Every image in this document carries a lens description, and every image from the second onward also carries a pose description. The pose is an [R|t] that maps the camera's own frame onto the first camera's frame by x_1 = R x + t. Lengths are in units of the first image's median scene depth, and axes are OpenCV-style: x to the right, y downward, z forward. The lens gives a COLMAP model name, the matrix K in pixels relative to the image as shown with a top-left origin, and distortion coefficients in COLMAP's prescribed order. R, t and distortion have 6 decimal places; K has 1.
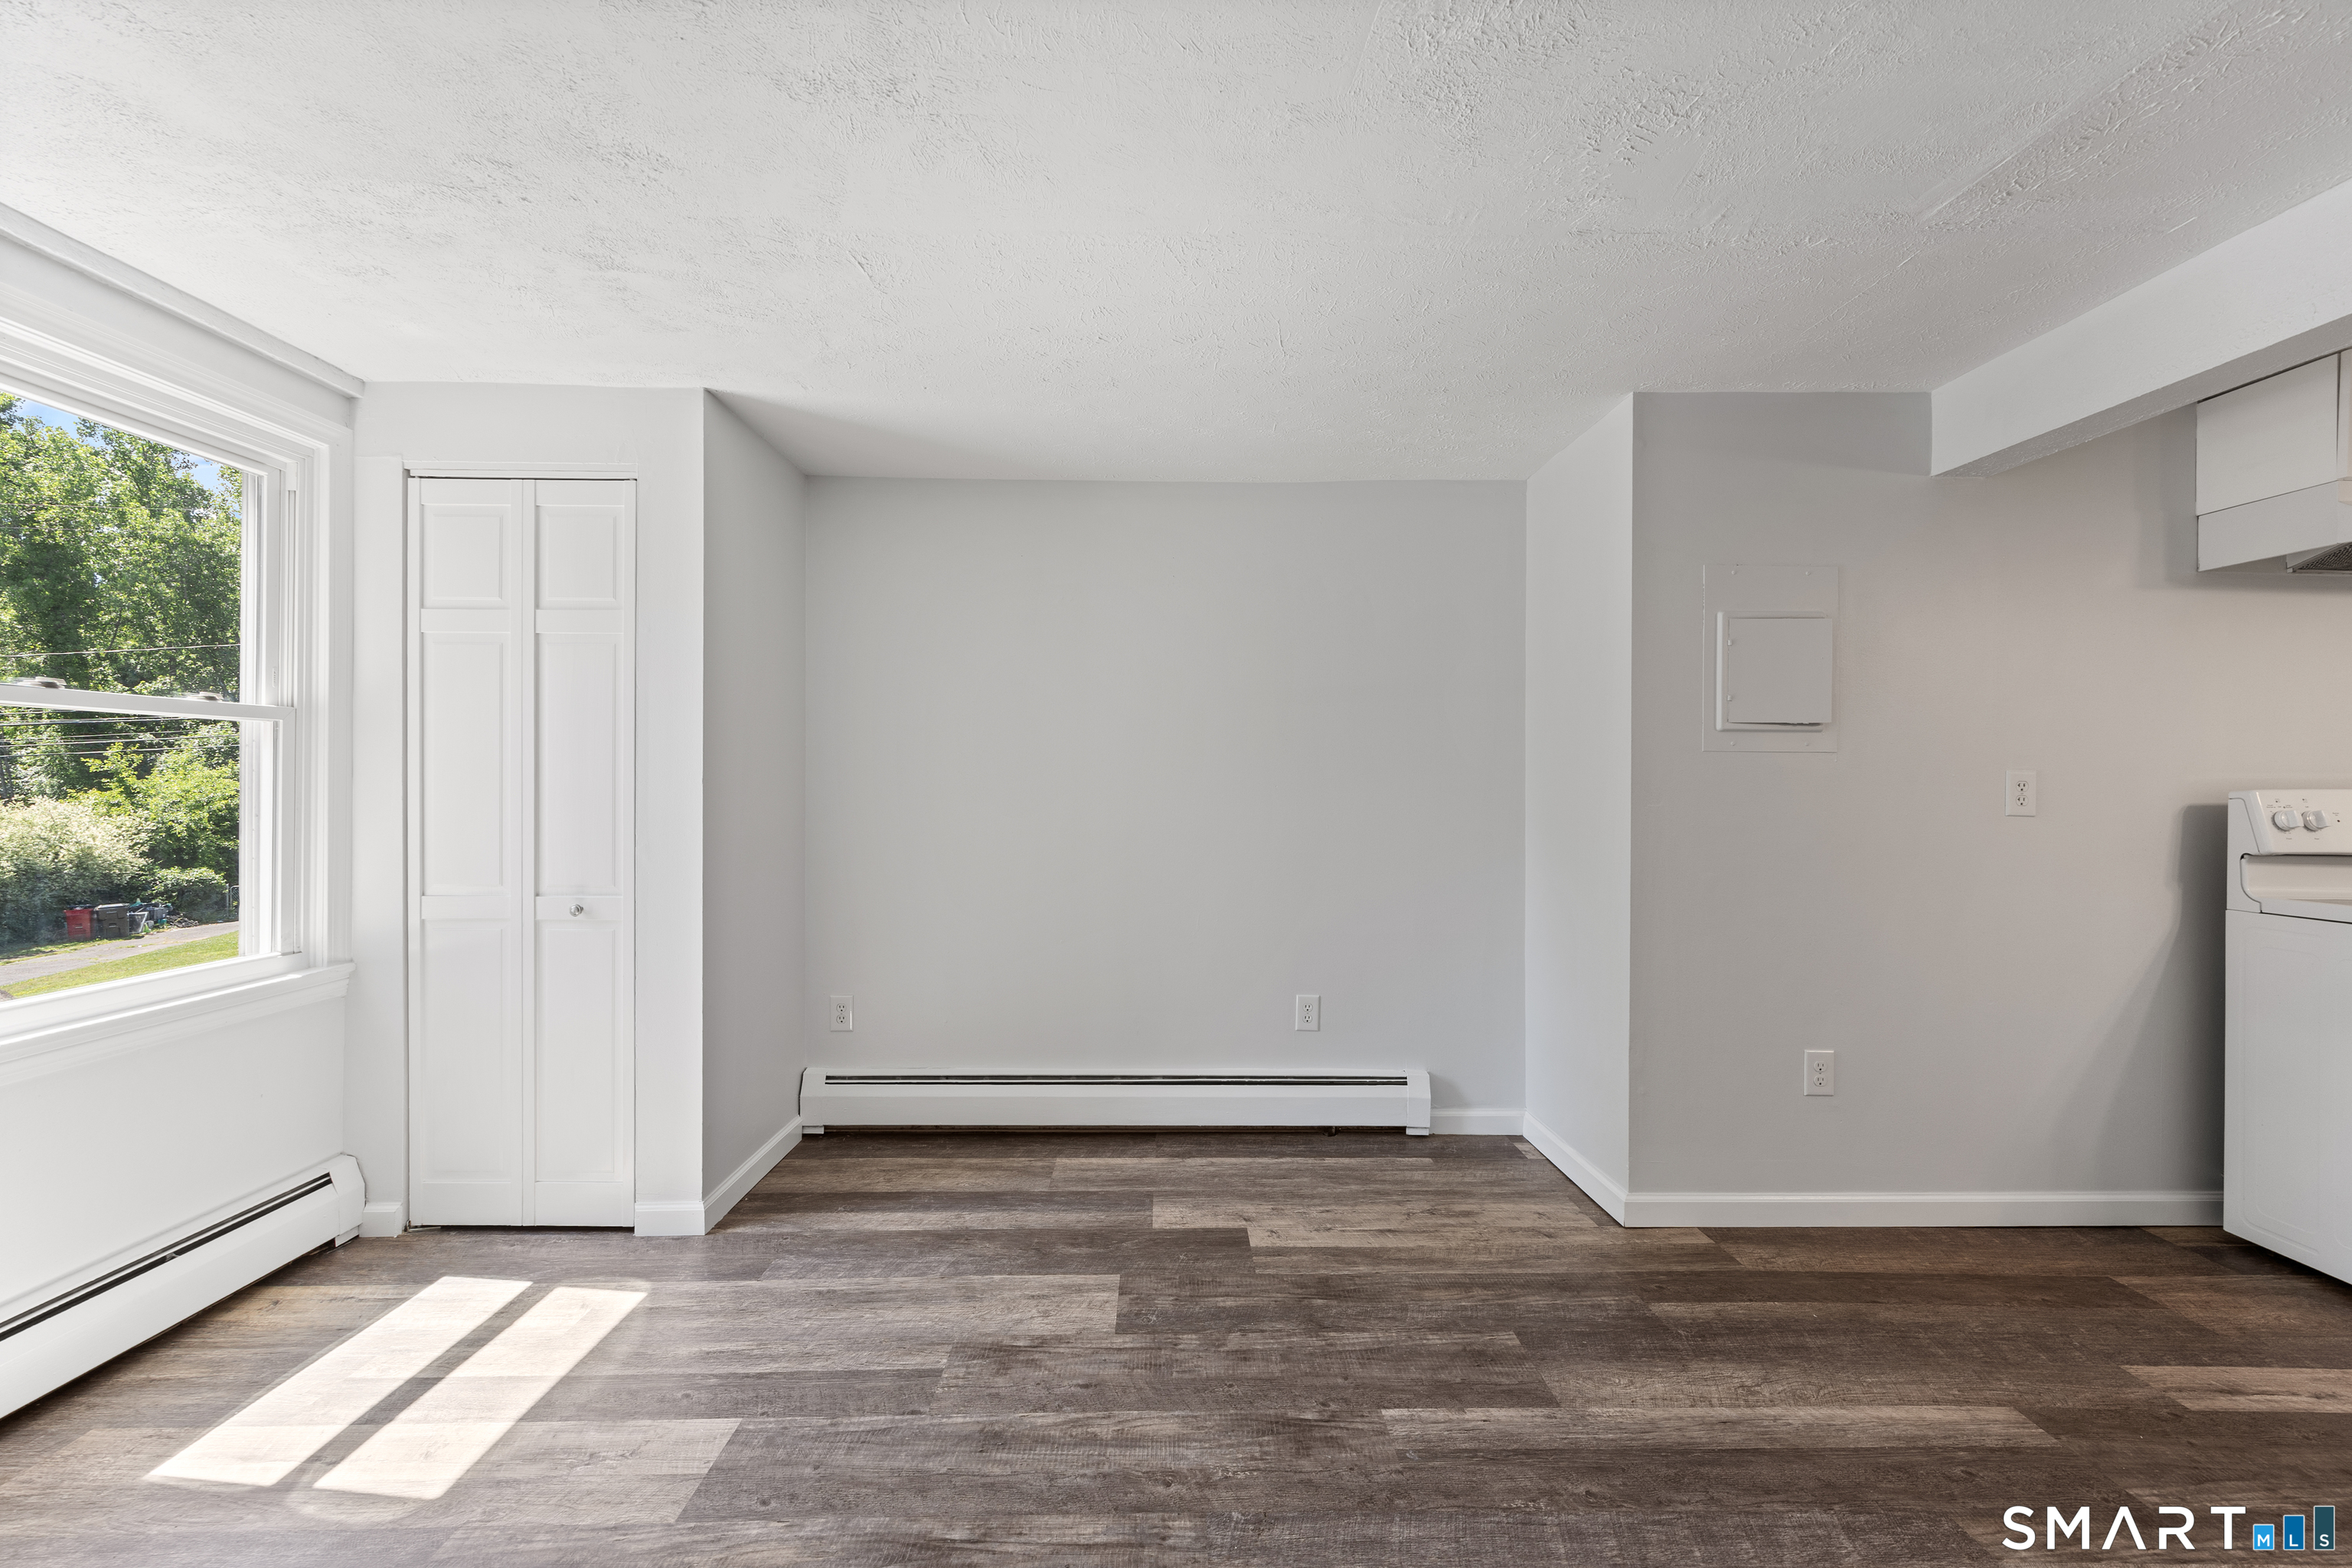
lens RADIAL K [[933.0, 0, 1191.5], [0, 933.0, 779.3], [0, 0, 1]] dist [0.006787, -0.000104]
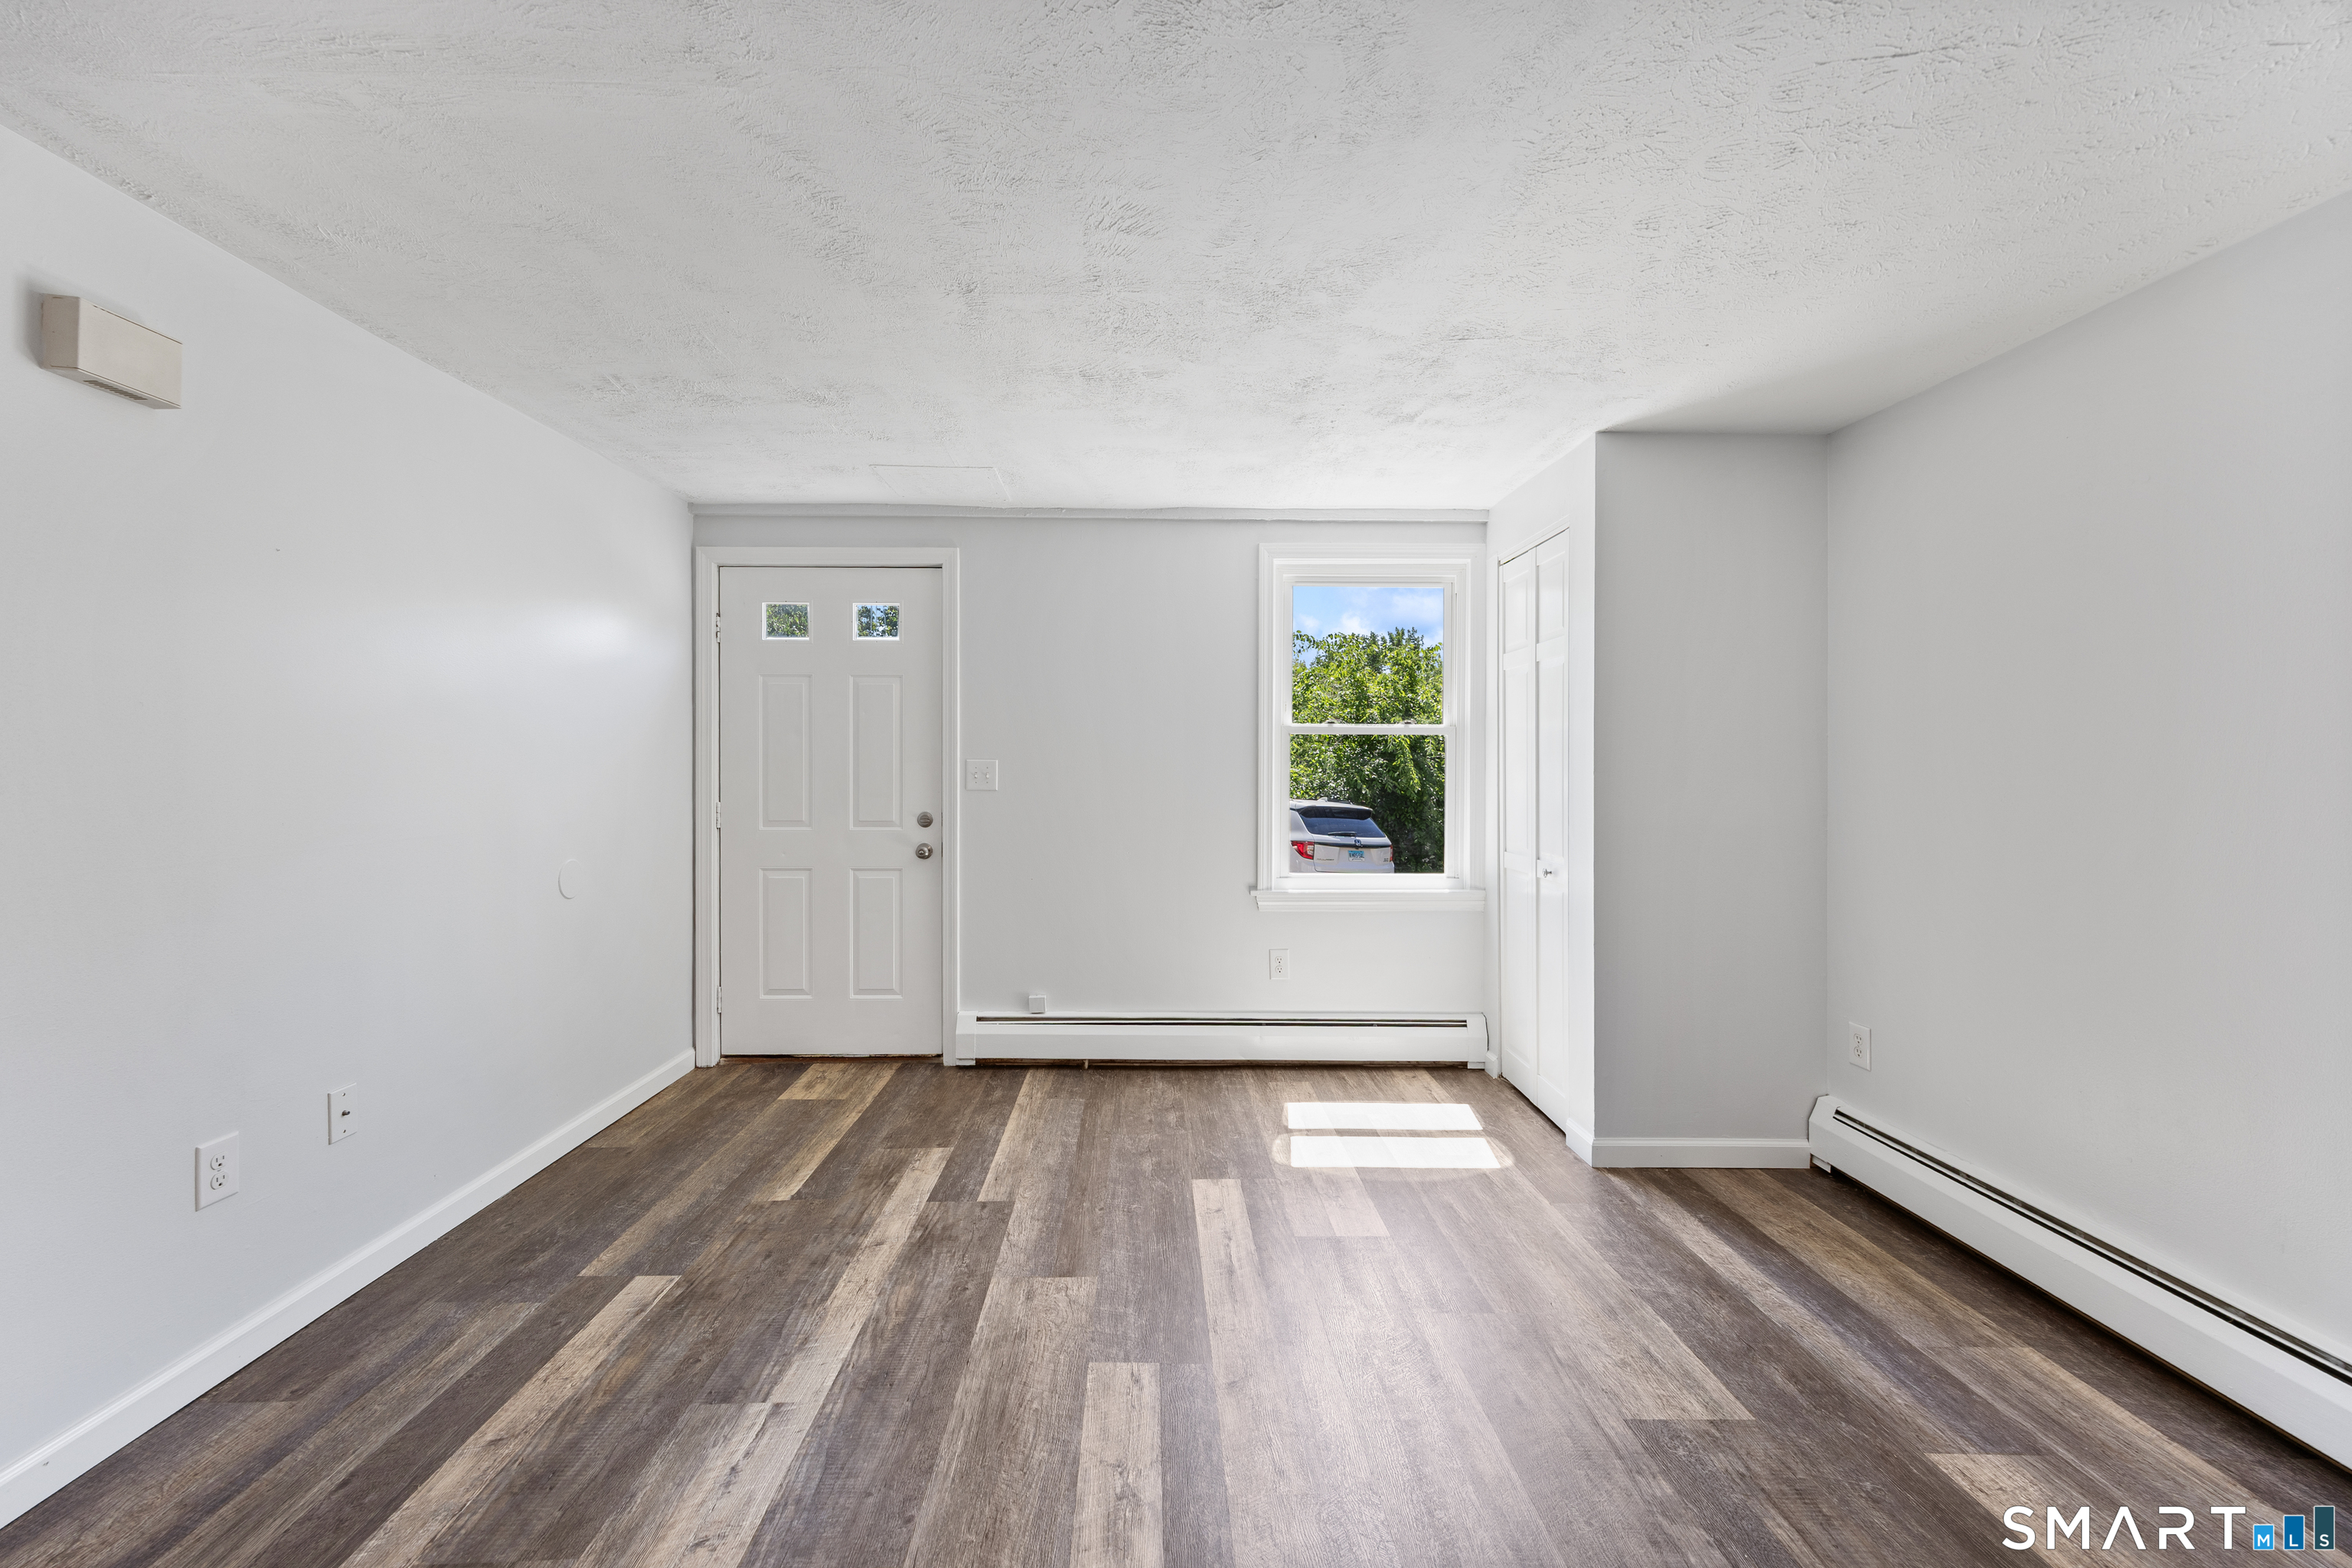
lens RADIAL K [[938.6, 0, 1159.0], [0, 938.6, 768.2], [0, 0, 1]] dist [0.007736, 0.000175]
pose [[-0.003691, -0.003018, -0.999989, 0.650907], [-0.002373, 0.999993, -0.003009, 0.001565], [0.999990, 0.002362, -0.003698, 0.479922]]
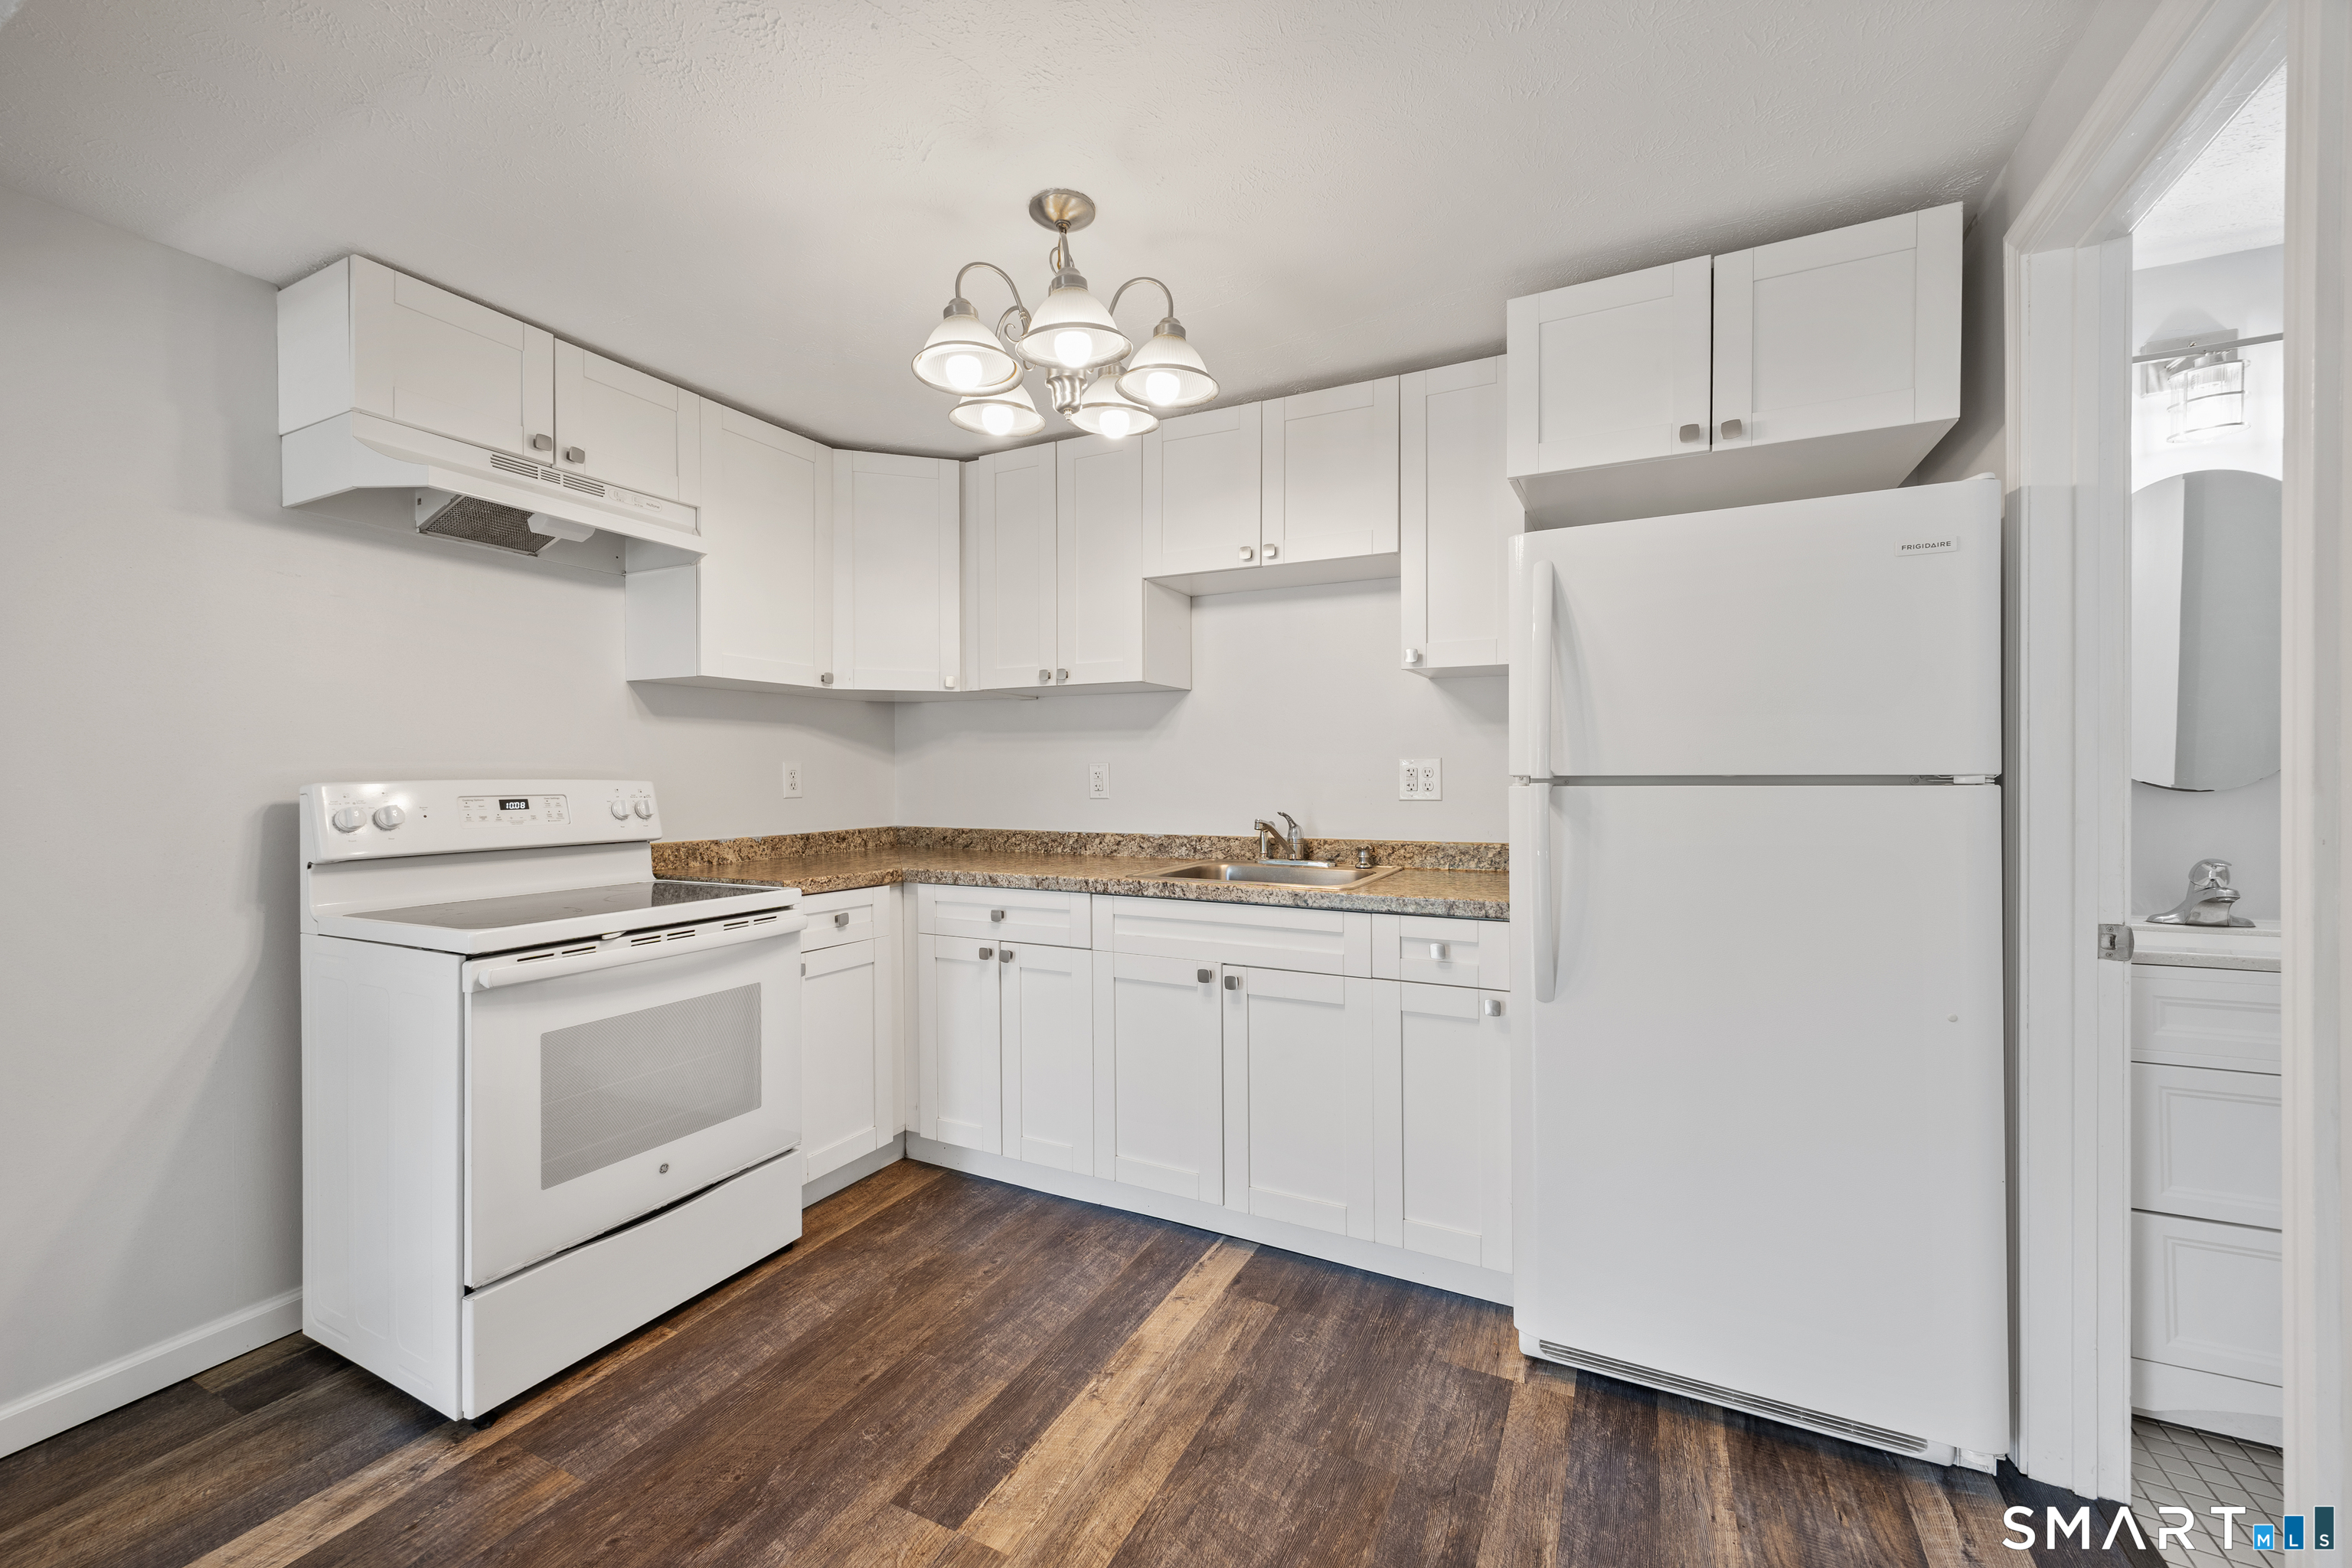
lens RADIAL K [[938.6, 0, 1159.0], [0, 938.6, 768.2], [0, 0, 1]] dist [0.007736, 0.000175]
pose [[0.473733, -0.007910, 0.880633, 0.755817], [0.010208, 0.999942, 0.003491, 0.002286], [-0.880609, 0.007335, 0.473786, -0.026690]]
